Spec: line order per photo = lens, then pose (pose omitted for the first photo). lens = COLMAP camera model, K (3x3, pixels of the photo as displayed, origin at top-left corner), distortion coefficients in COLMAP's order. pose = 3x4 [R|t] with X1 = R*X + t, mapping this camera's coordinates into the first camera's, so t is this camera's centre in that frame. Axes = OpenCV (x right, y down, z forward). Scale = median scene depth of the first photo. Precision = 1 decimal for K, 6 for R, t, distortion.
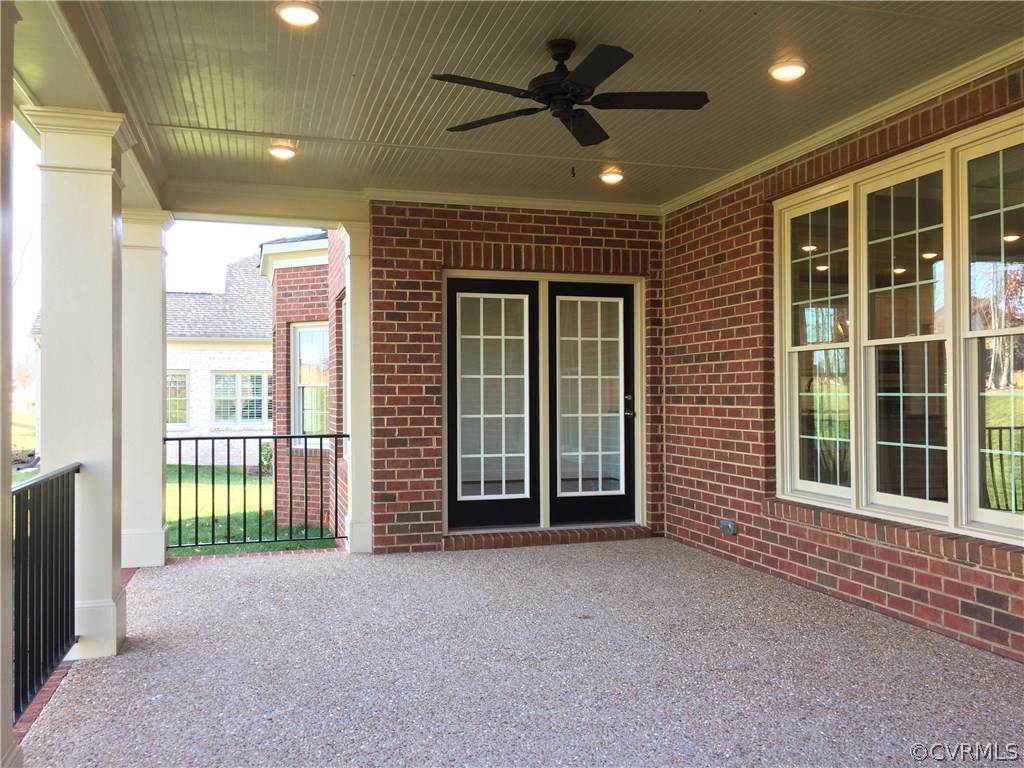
lens RADIAL K [[876.8, 0, 508.2], [0, 876.8, 378.6], [0, 0, 1]] dist [0.043906, -0.035217]
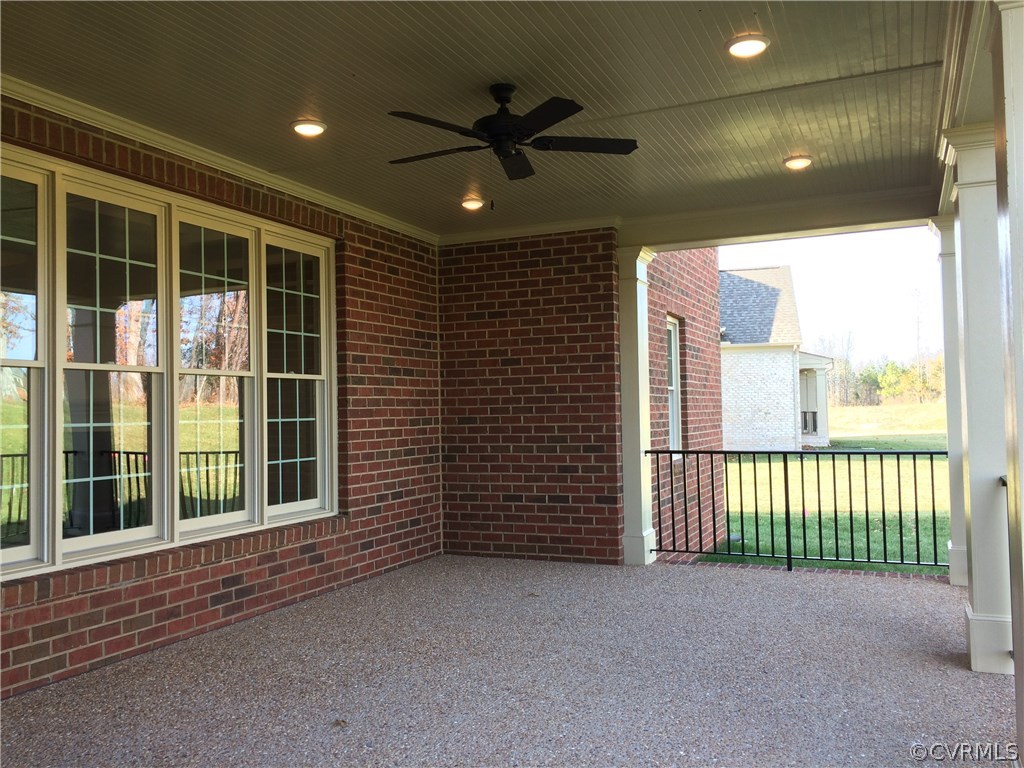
lens RADIAL K [[876.8, 0, 511.4], [0, 876.8, 389.8], [0, 0, 1]] dist [0.043906, -0.035217]
pose [[-0.766257, 0.032555, 0.641708, -0.530804], [0.008143, 0.999127, -0.040964, 0.024471], [-0.642482, -0.026164, -0.765854, 1.552402]]
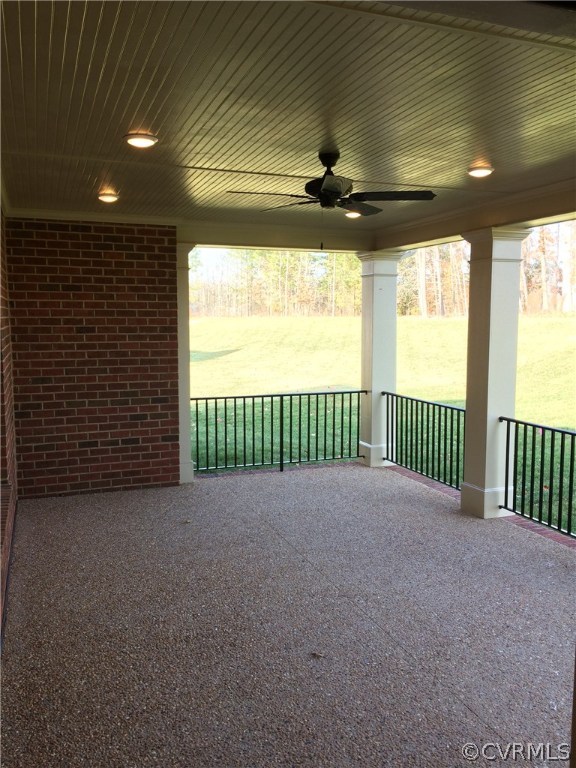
lens RADIAL K [[657.6, 0, 296.4], [0, 657.6, 388.4], [0, 0, 1]] dist [0.043906, -0.035217]
pose [[-0.996311, 0.010504, -0.085173, 0.176519], [0.002983, 0.996120, 0.087956, -0.091259], [0.085766, 0.087377, -0.992476, 1.778392]]
